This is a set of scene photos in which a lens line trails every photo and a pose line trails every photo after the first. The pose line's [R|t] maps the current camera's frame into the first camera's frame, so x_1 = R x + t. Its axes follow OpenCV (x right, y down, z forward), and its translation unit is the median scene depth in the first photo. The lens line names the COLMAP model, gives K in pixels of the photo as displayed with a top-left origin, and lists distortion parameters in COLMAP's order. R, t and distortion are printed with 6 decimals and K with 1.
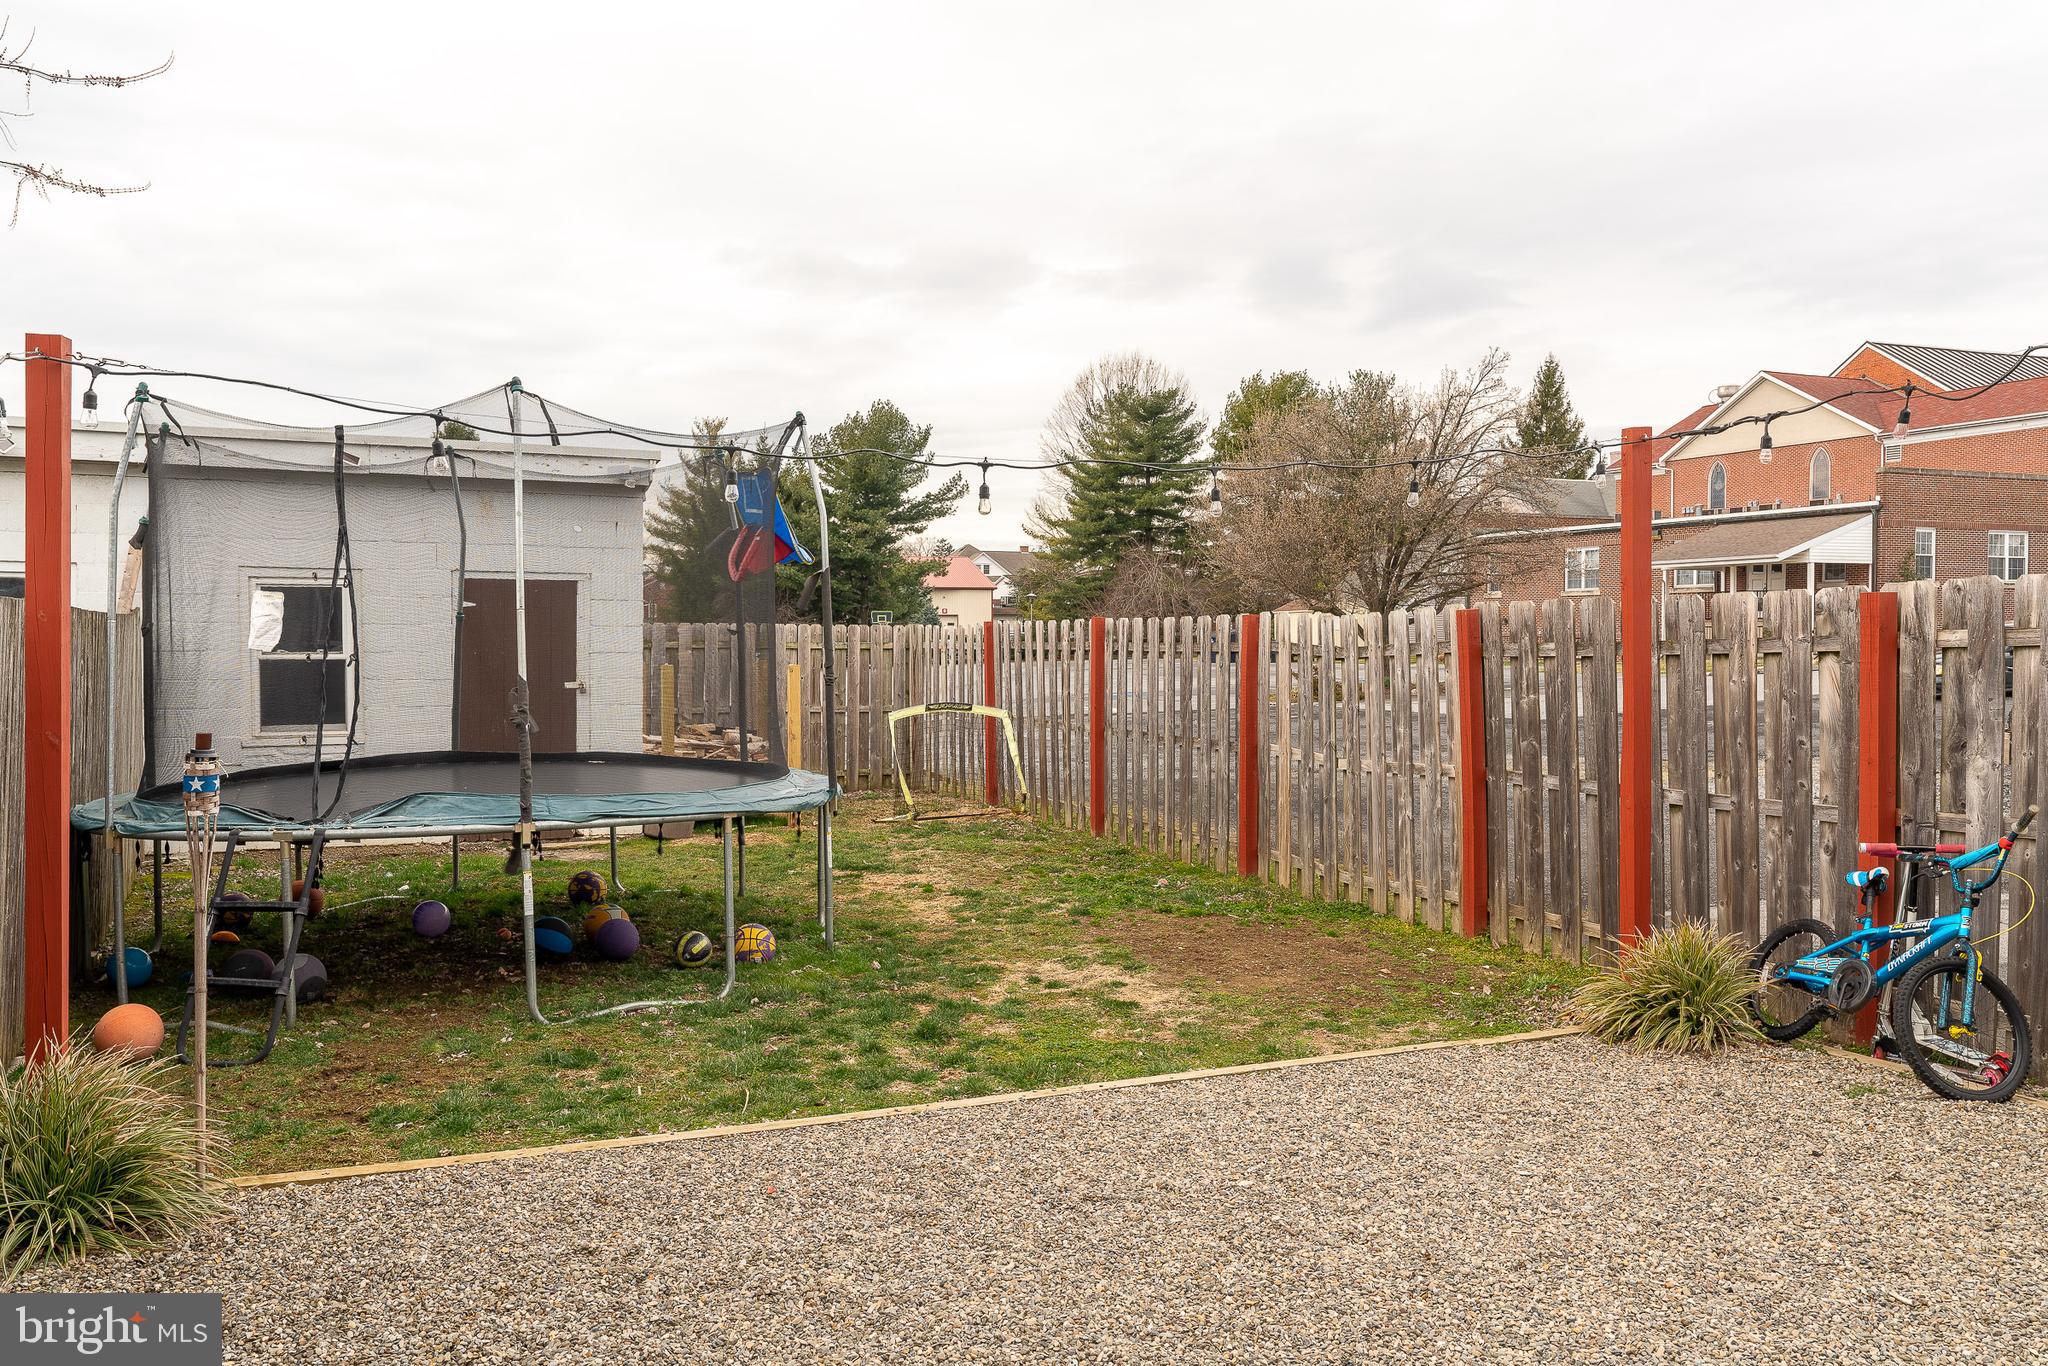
lens RADIAL K [[1633.0, 0, 1024.1], [0, 1633.0, 674.4], [0, 0, 1]] dist [0.000747, 0.000309]
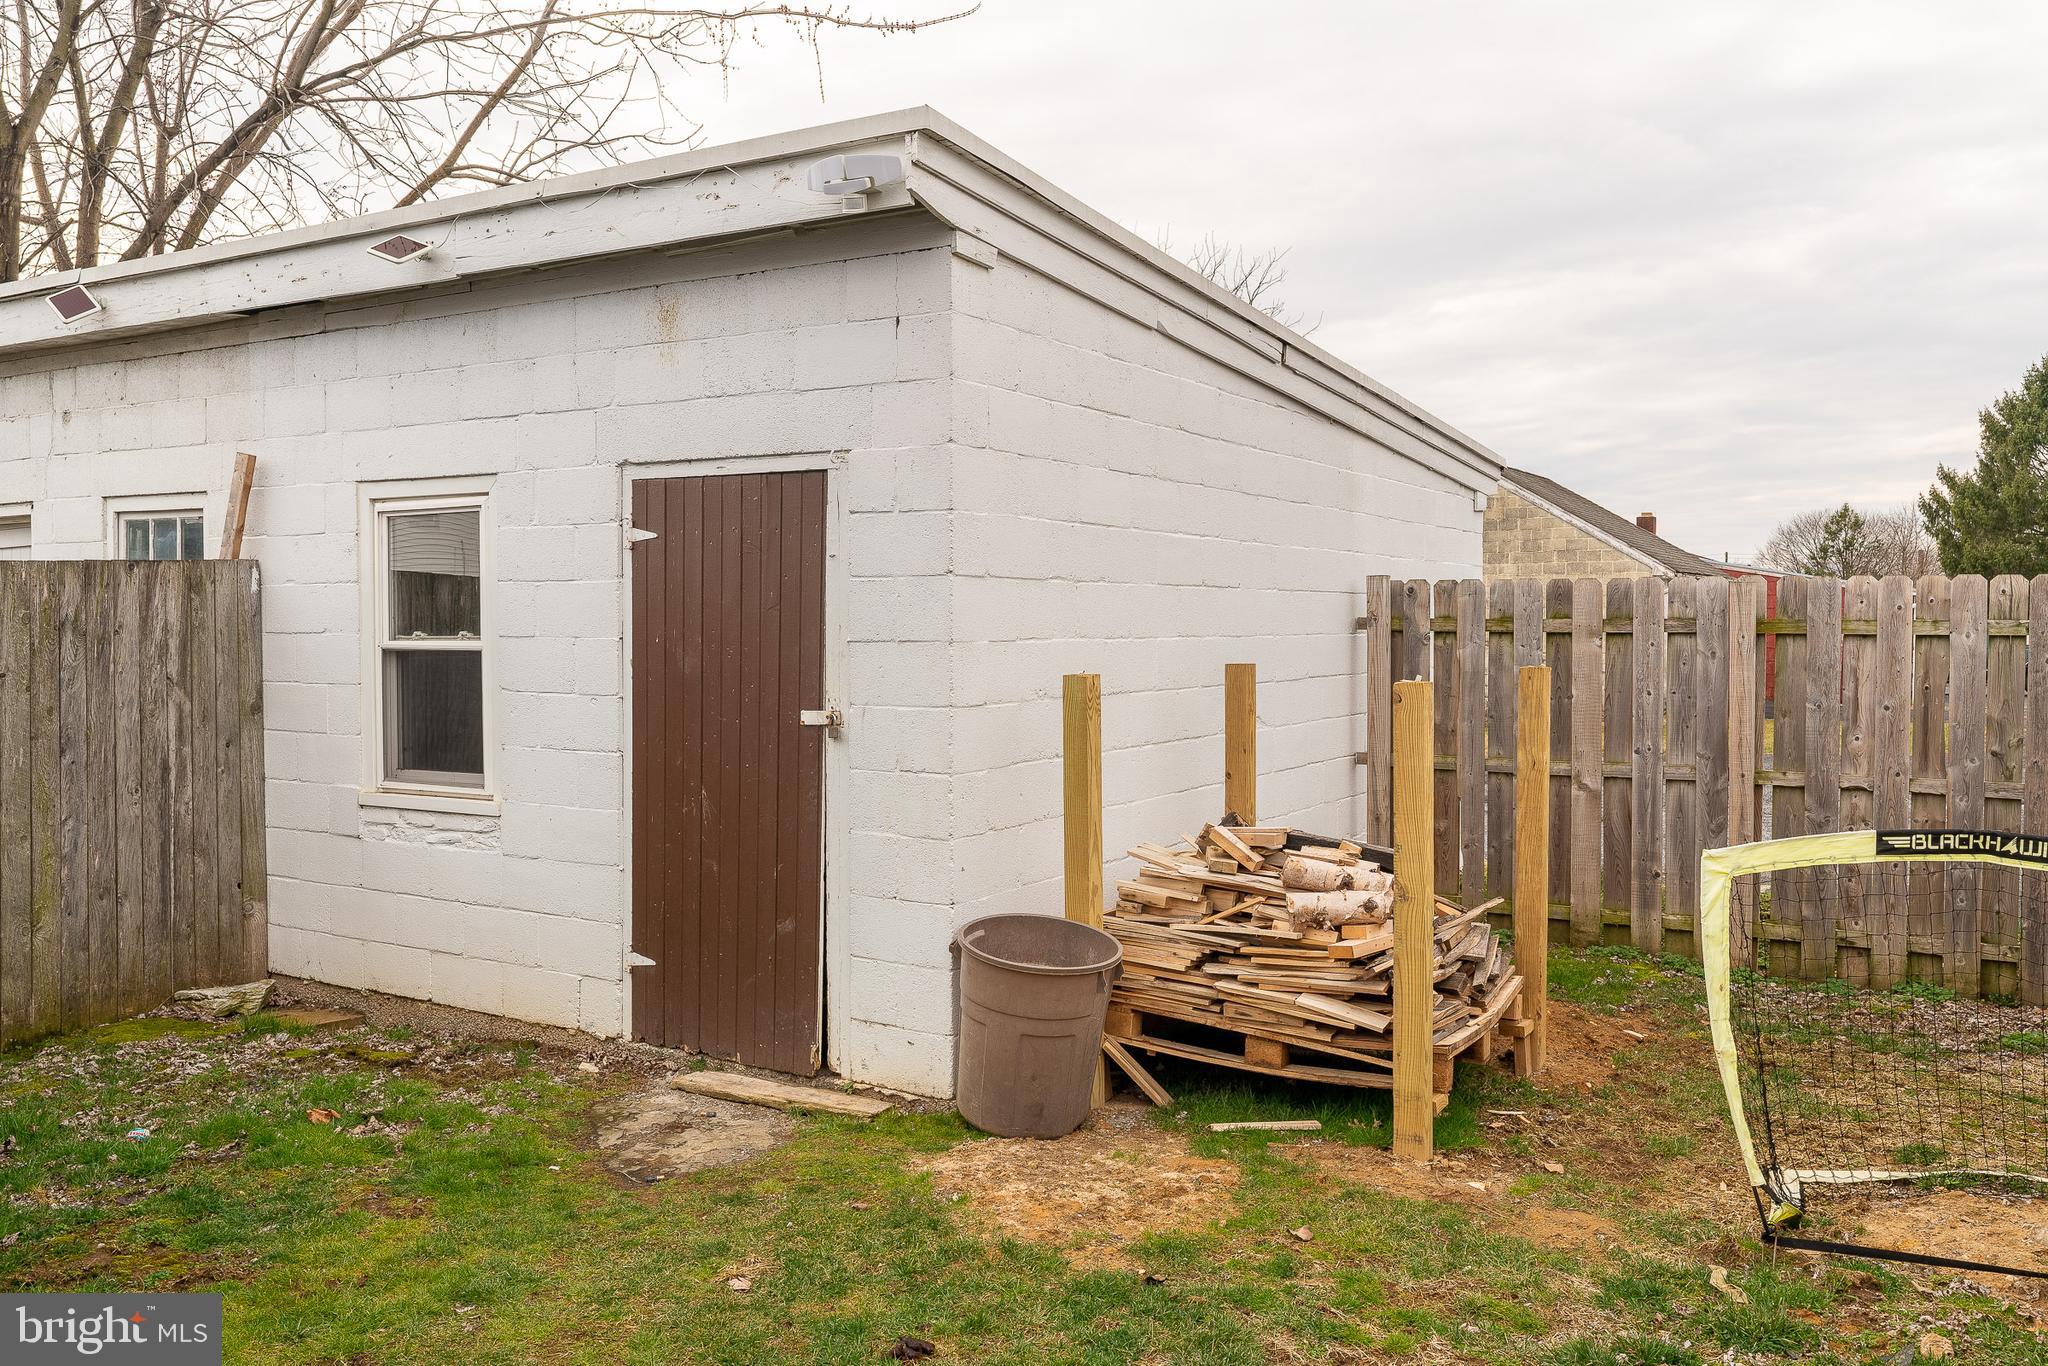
lens RADIAL K [[1633.0, 0, 1023.3], [0, 1633.0, 676.4], [0, 0, 1]] dist [0.000747, 0.000309]
pose [[0.576243, 0.025912, -0.816867, 0.098897], [-0.017828, 0.999658, 0.019134, -0.013109], [0.817084, 0.003537, 0.576508, 0.798924]]
